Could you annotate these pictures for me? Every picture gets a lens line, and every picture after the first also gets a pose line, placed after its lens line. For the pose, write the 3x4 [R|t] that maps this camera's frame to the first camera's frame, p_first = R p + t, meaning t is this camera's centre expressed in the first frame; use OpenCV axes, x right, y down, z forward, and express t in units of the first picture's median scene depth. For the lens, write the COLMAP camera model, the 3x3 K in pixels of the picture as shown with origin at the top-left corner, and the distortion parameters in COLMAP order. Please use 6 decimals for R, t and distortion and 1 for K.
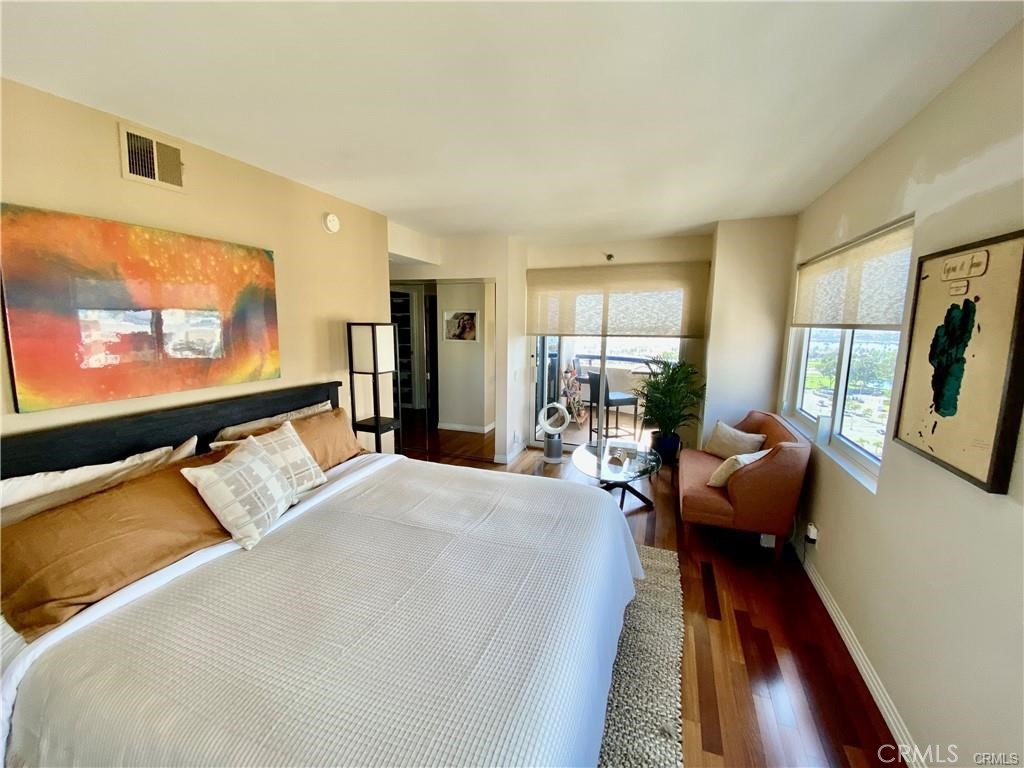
lens RADIAL K [[413.3, 0, 512.0], [0, 413.3, 384.0], [0, 0, 1]] dist [-0.000291, -0.000143]
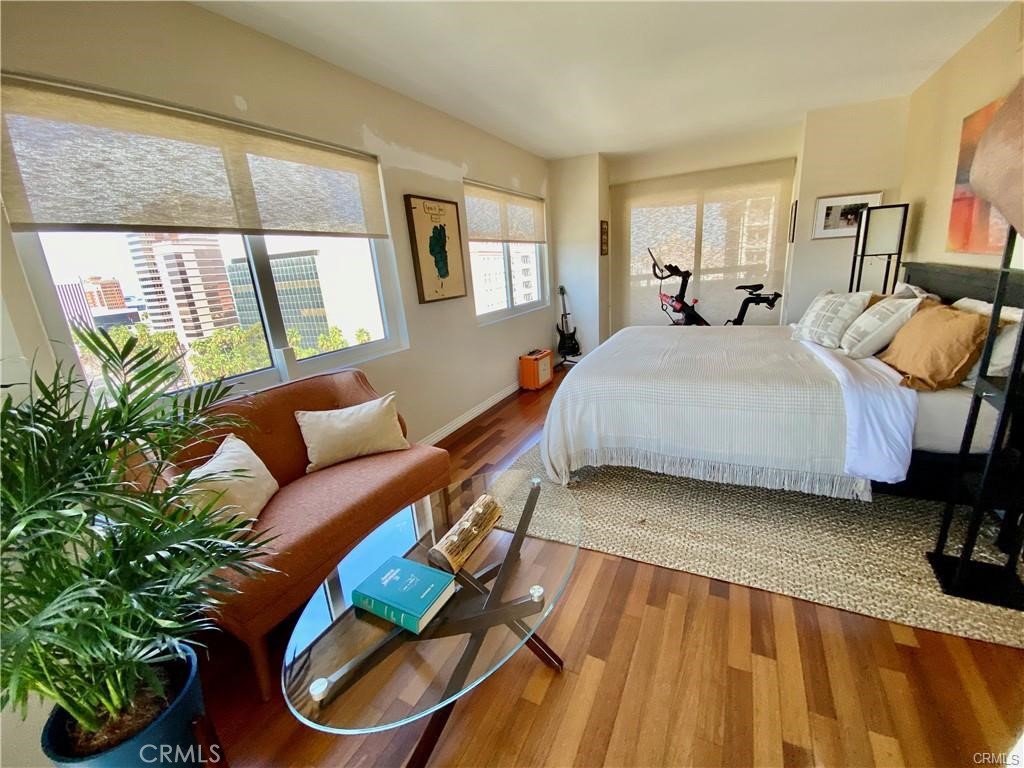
lens RADIAL K [[413.3, 0, 512.0], [0, 413.3, 384.0], [0, 0, 1]] dist [-0.000291, -0.000143]
pose [[-0.992257, 0.031810, 0.120056, 0.418281], [0.078750, 0.908629, 0.410113, -0.290567], [-0.096040, 0.416392, -0.904099, 3.208375]]
